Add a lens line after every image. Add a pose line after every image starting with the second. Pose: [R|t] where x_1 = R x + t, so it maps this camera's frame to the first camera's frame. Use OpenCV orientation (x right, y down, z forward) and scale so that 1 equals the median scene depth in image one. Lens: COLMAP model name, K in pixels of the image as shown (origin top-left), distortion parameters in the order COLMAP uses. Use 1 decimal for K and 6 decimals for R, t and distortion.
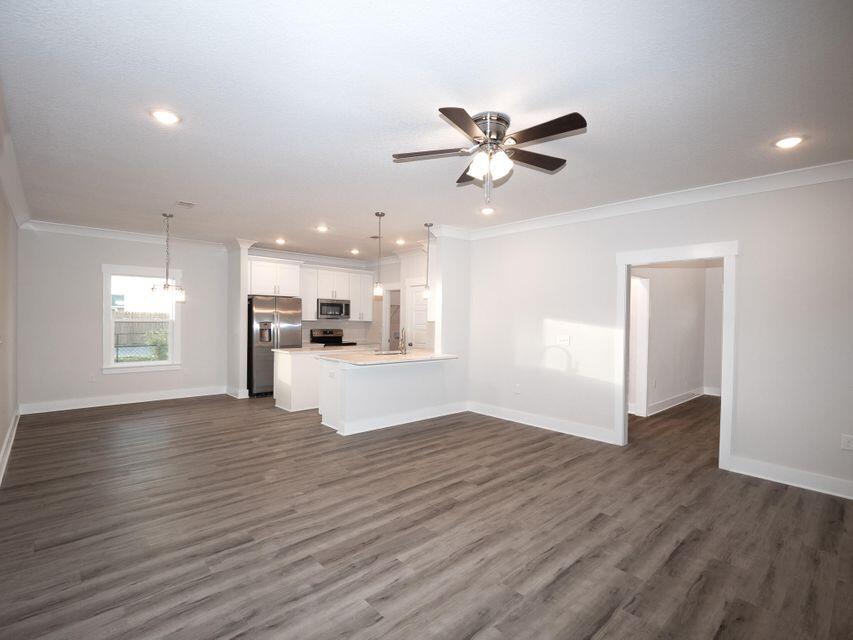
lens RADIAL K [[415.1, 0, 427.4], [0, 415.1, 323.0], [0, 0, 1]] dist [0.003052, -0.010837]
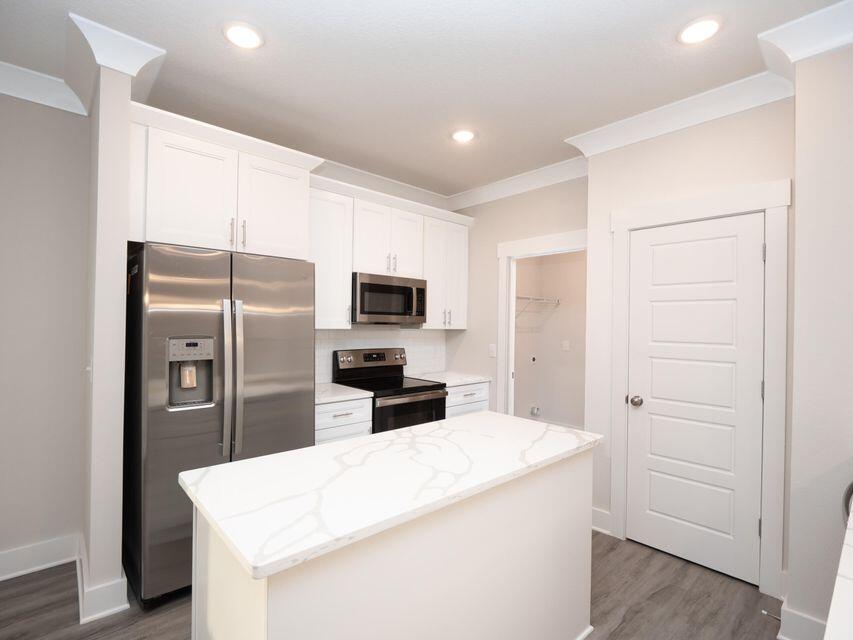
lens RADIAL K [[415.1, 0, 427.4], [0, 415.1, 323.0], [0, 0, 1]] dist [0.003052, -0.010837]
pose [[0.999988, 0.002969, -0.003936, -0.232631], [-0.003010, 0.999942, -0.010323, -0.009183], [0.003905, 0.010335, 0.999939, 0.735438]]
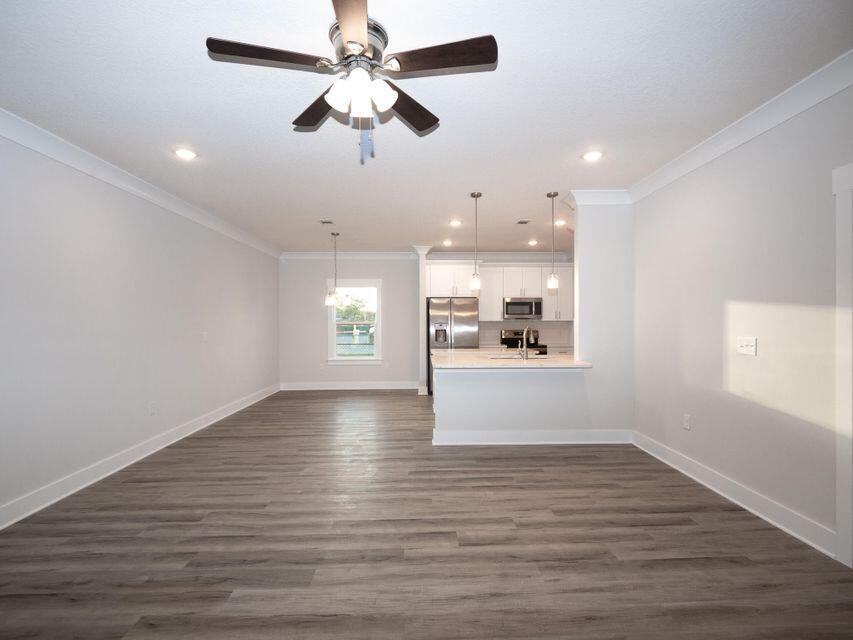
lens RADIAL K [[415.1, 0, 427.4], [0, 415.1, 323.0], [0, 0, 1]] dist [0.003052, -0.010837]
pose [[0.753421, -0.013453, -0.657400, 0.270915], [0.008852, 0.999908, -0.010317, 0.008119], [0.657479, 0.001954, 0.753471, 0.208220]]
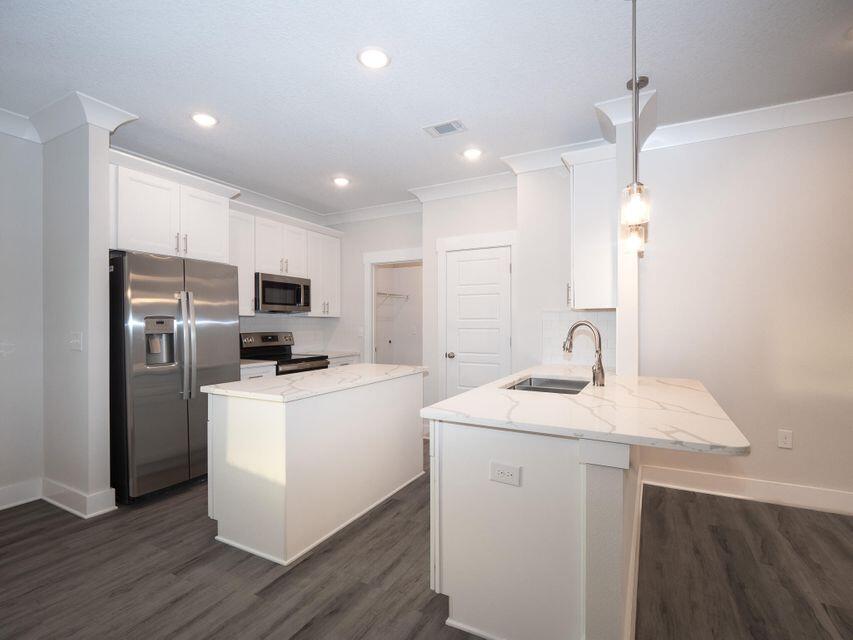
lens RADIAL K [[415.1, 0, 427.4], [0, 415.1, 323.0], [0, 0, 1]] dist [0.003052, -0.010837]
pose [[0.941860, -0.014791, 0.335681, -0.286123], [0.016662, 0.999858, -0.002696, 0.009609], [-0.335593, 0.008132, 0.941972, 0.539835]]
